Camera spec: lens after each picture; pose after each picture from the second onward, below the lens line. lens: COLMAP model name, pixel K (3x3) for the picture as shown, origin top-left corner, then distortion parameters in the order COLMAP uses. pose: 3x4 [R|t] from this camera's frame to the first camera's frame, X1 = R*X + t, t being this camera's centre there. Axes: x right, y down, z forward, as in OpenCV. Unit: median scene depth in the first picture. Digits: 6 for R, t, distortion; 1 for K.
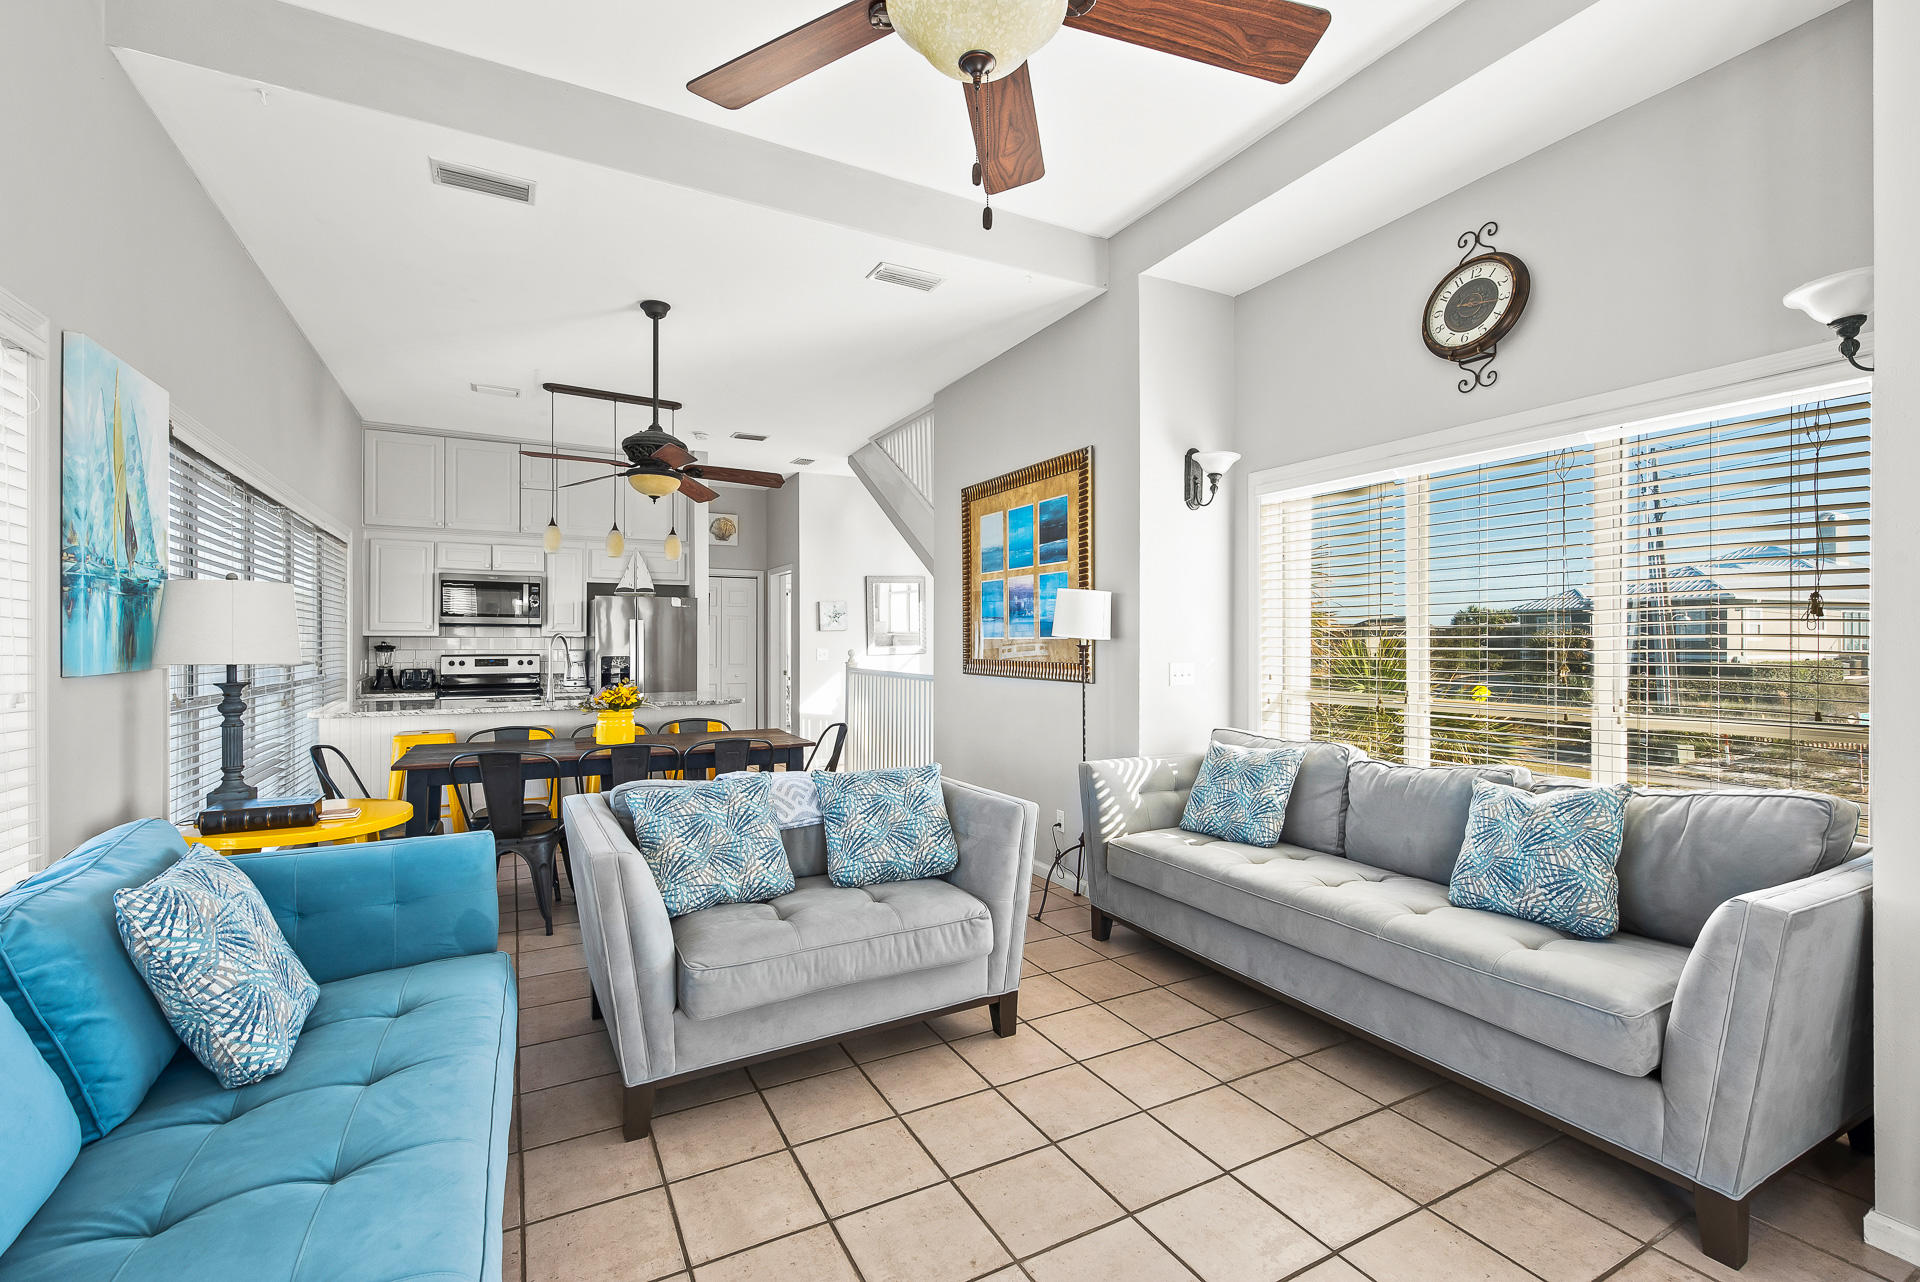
lens RADIAL K [[831.6, 0, 960.0], [0, 831.6, 641.0], [0, 0, 1]] dist [-0.002769, -0.001268]
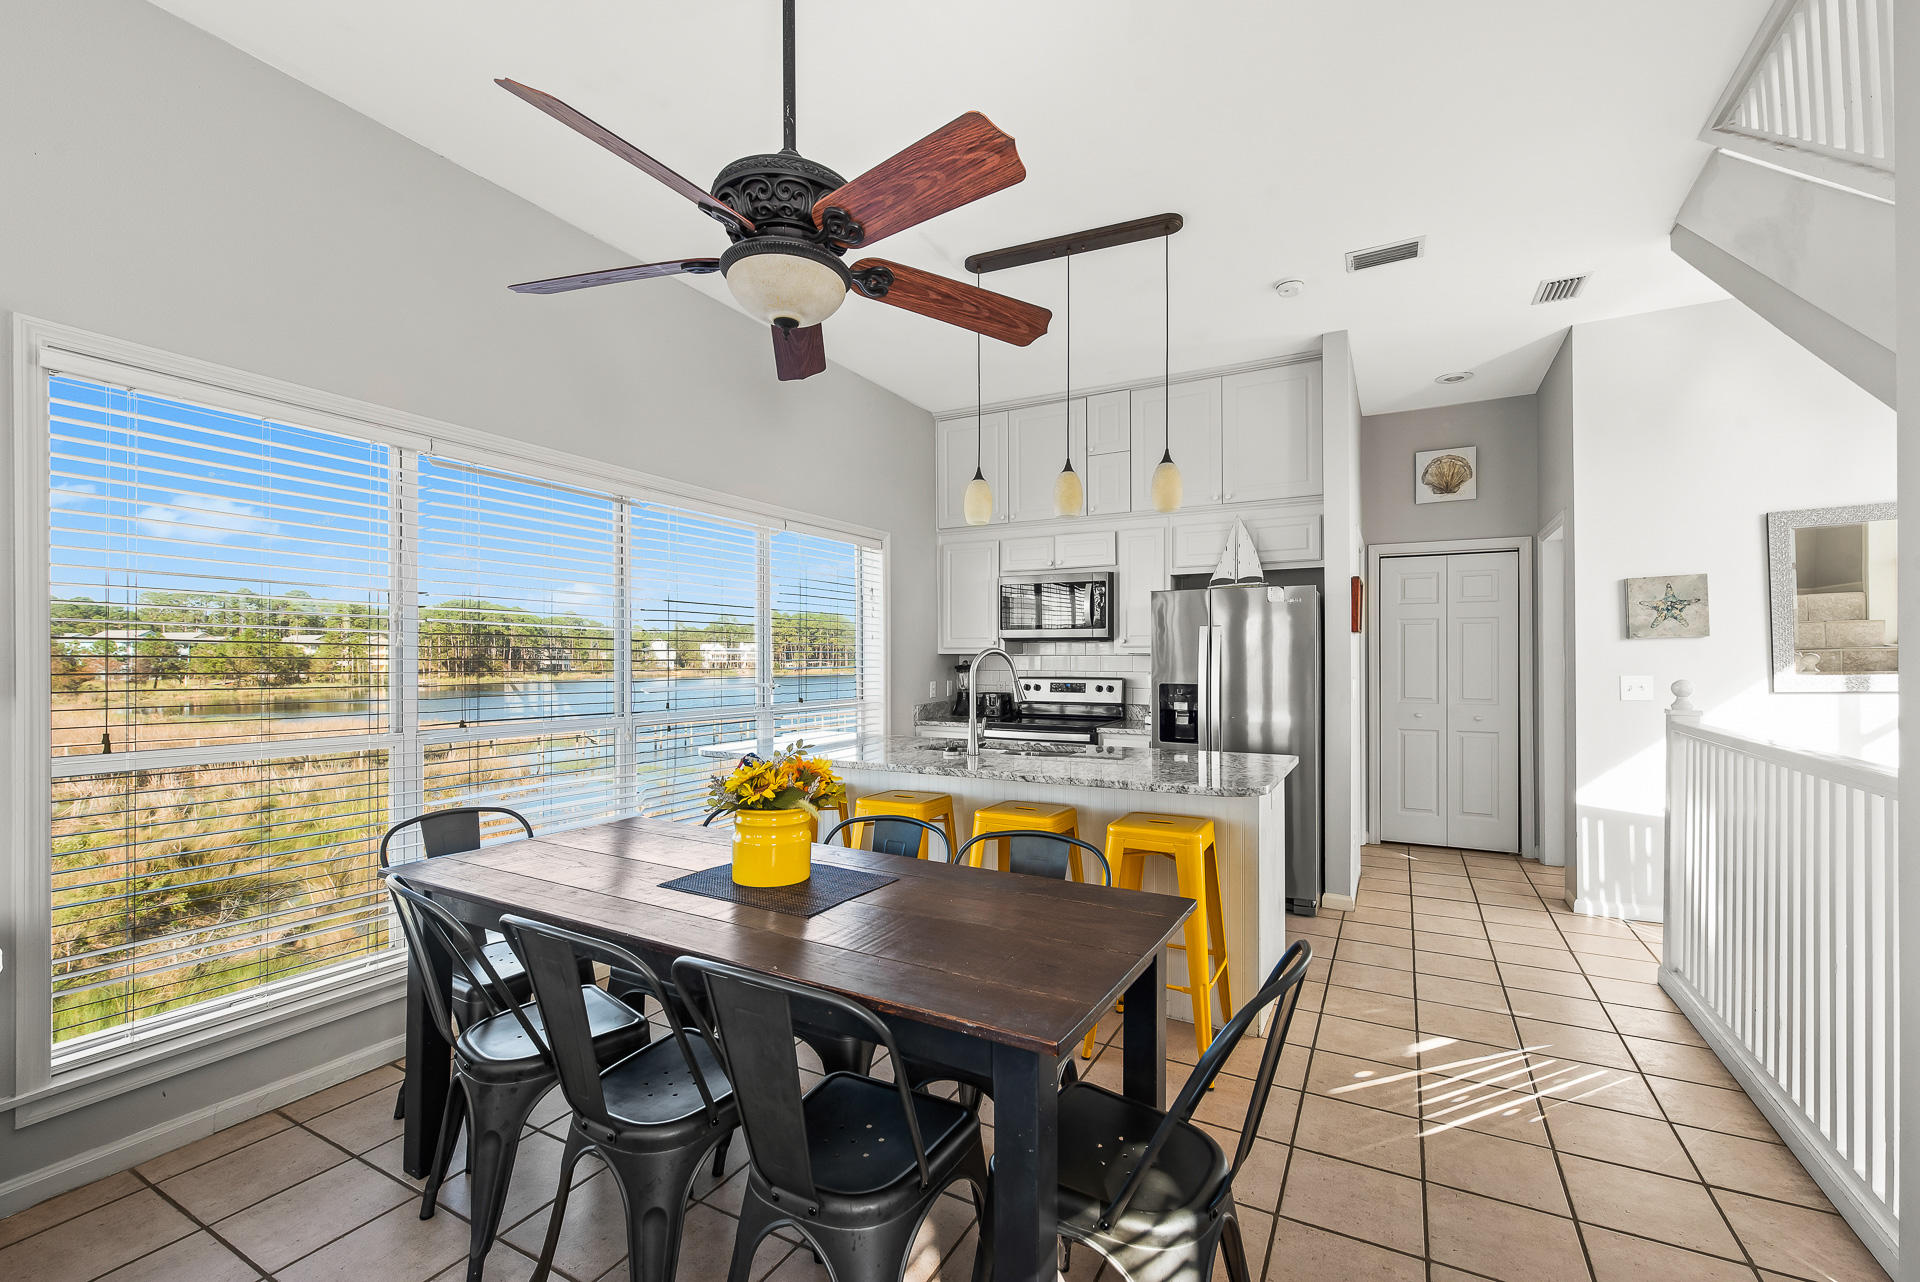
lens RADIAL K [[815.8, 0, 954.1], [0, 815.8, 655.3], [0, 0, 1]] dist [0.002018, 0.000123]
pose [[0.546051, -0.003833, -0.837743, 0.031913], [-0.001599, 0.999983, -0.005618, 0.000272], [0.837751, 0.004407, 0.546035, 0.831145]]
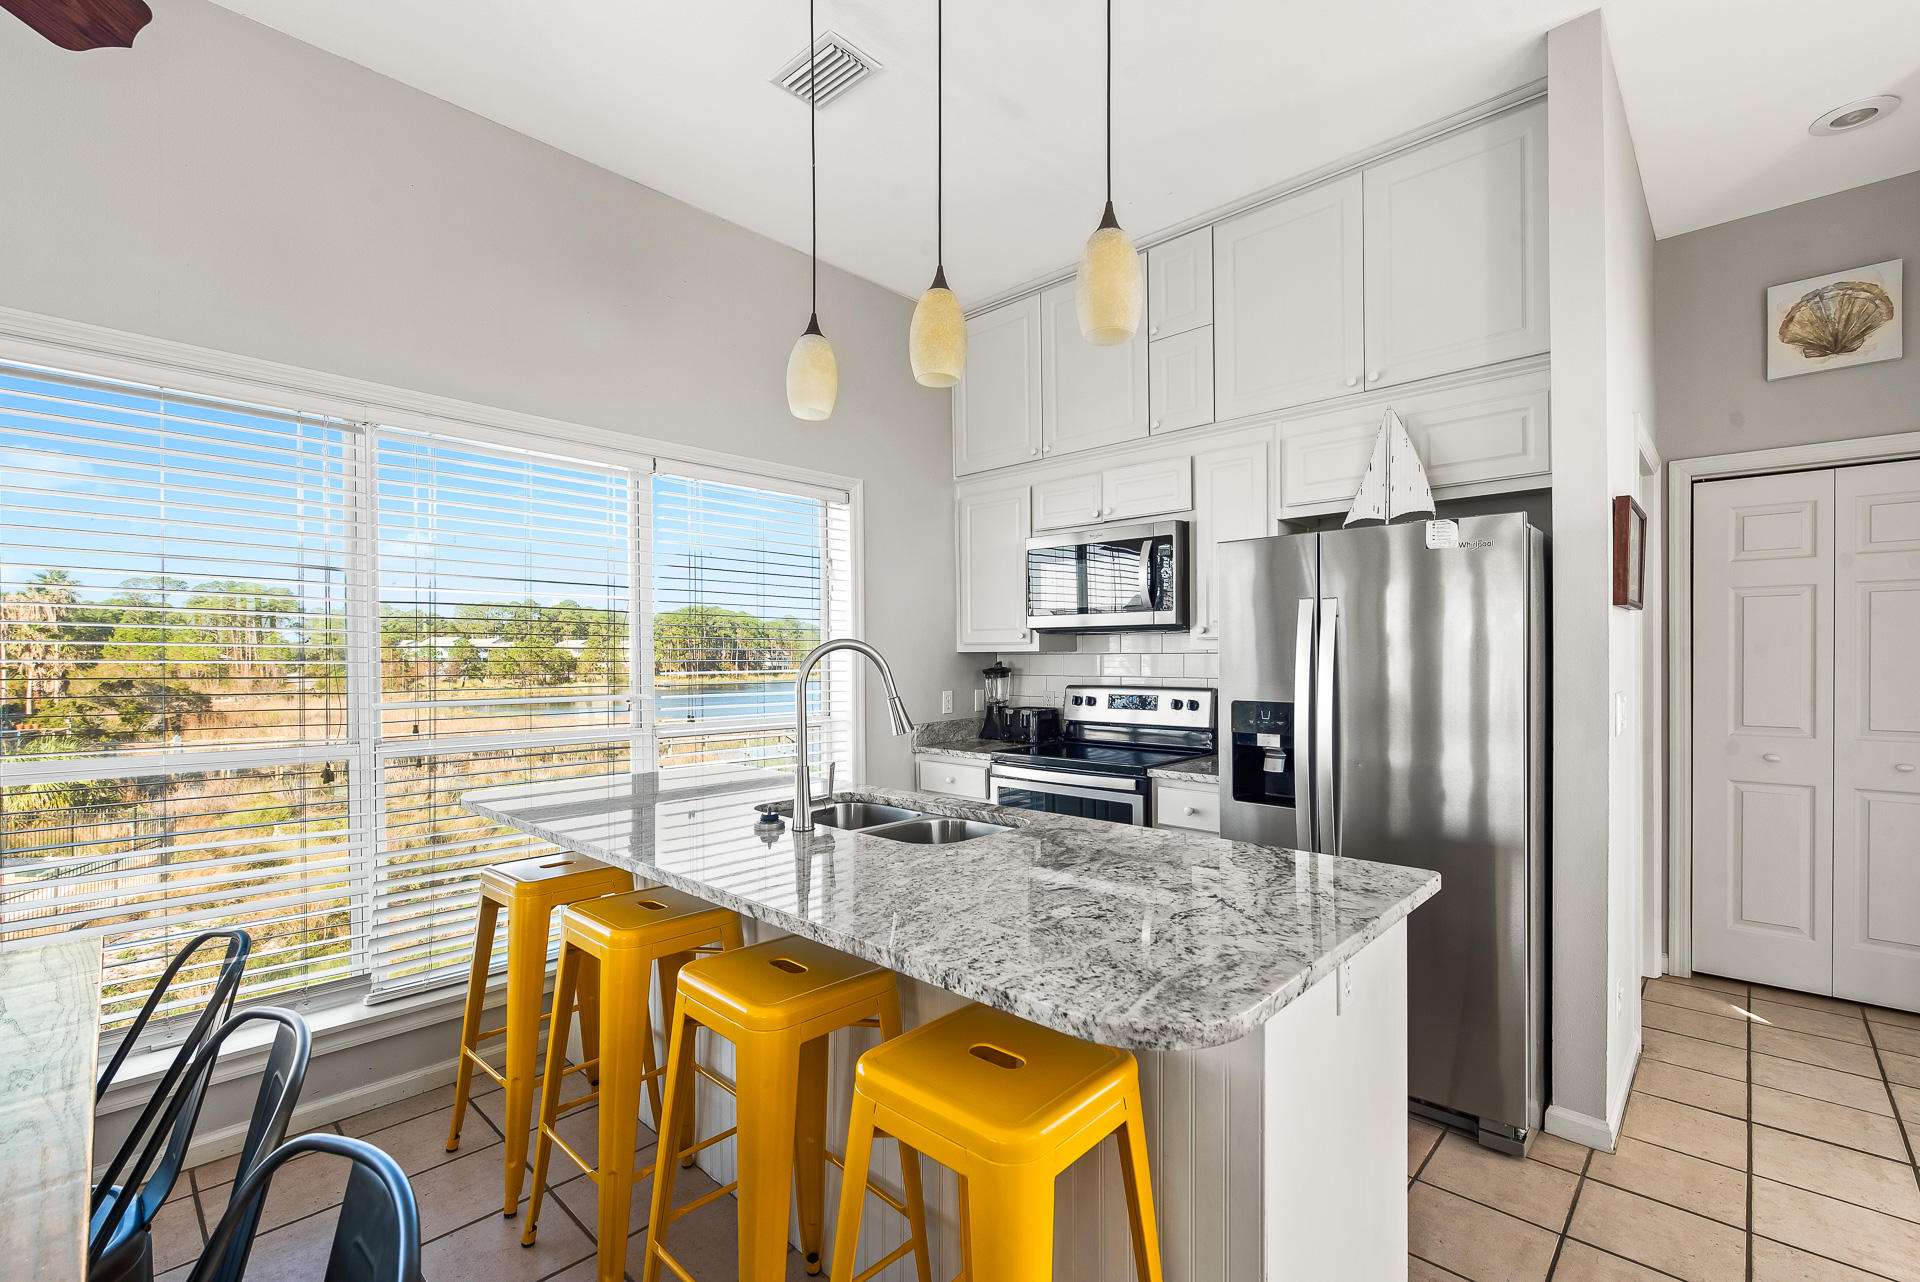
lens RADIAL K [[840.7, 0, 953.4], [0, 840.7, 663.4], [0, 0, 1]] dist [-0.001657, -0.001025]
pose [[0.314523, 0.002444, -0.949247, -0.171994], [0.000468, 0.999996, 0.002730, 0.000755], [0.949250, -0.001303, 0.314520, 1.230113]]
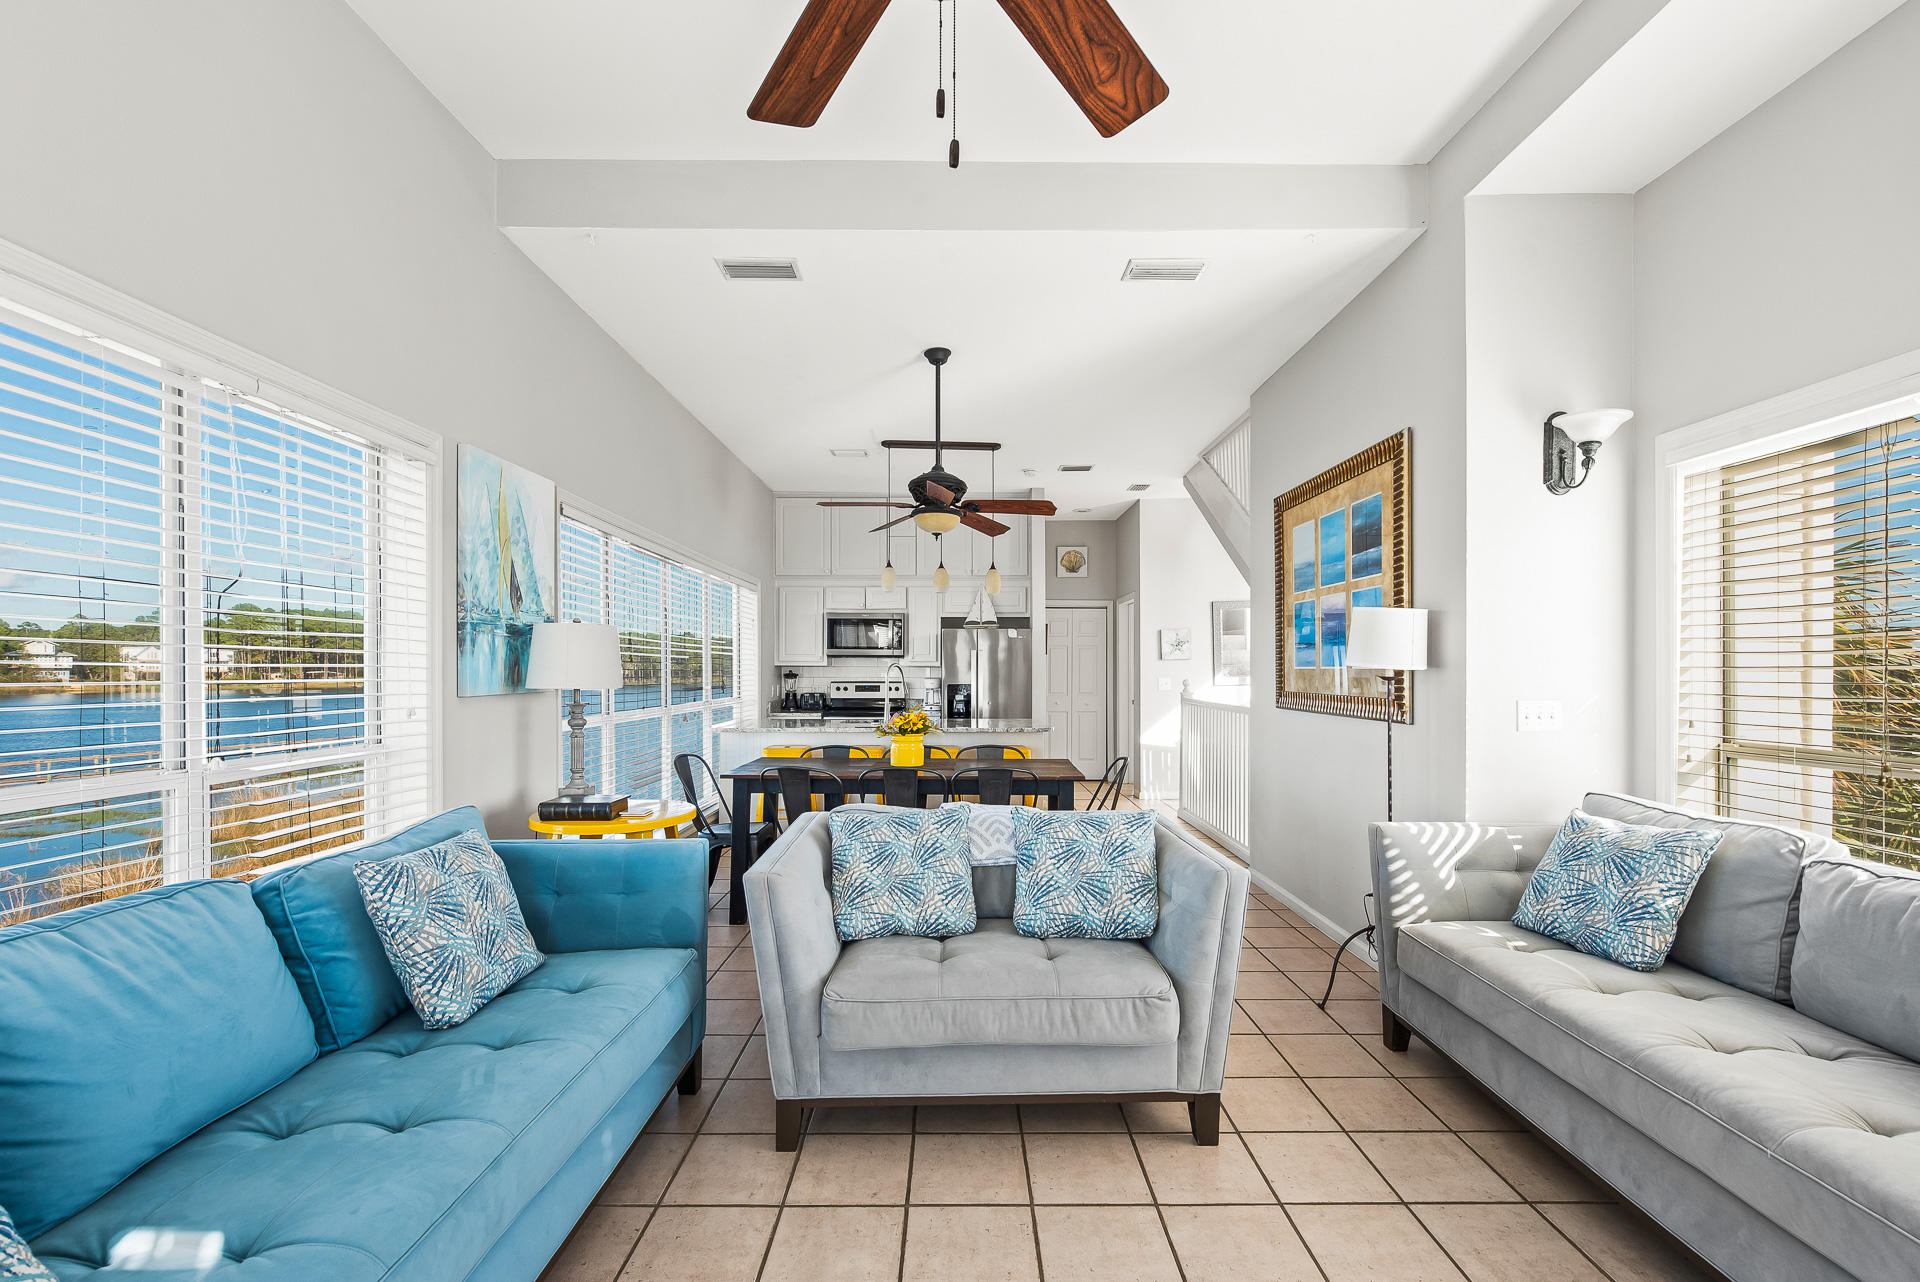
lens RADIAL K [[809.7, 0, 962.8], [0, 809.7, 669.1], [0, 0, 1]] dist [0.001959, -0.003718]
pose [[0.882217, 0.000930, -0.470842, 0.145864], [-0.001238, 0.999999, -0.000344, -0.001484], [0.470841, 0.000887, 0.882218, 0.108296]]
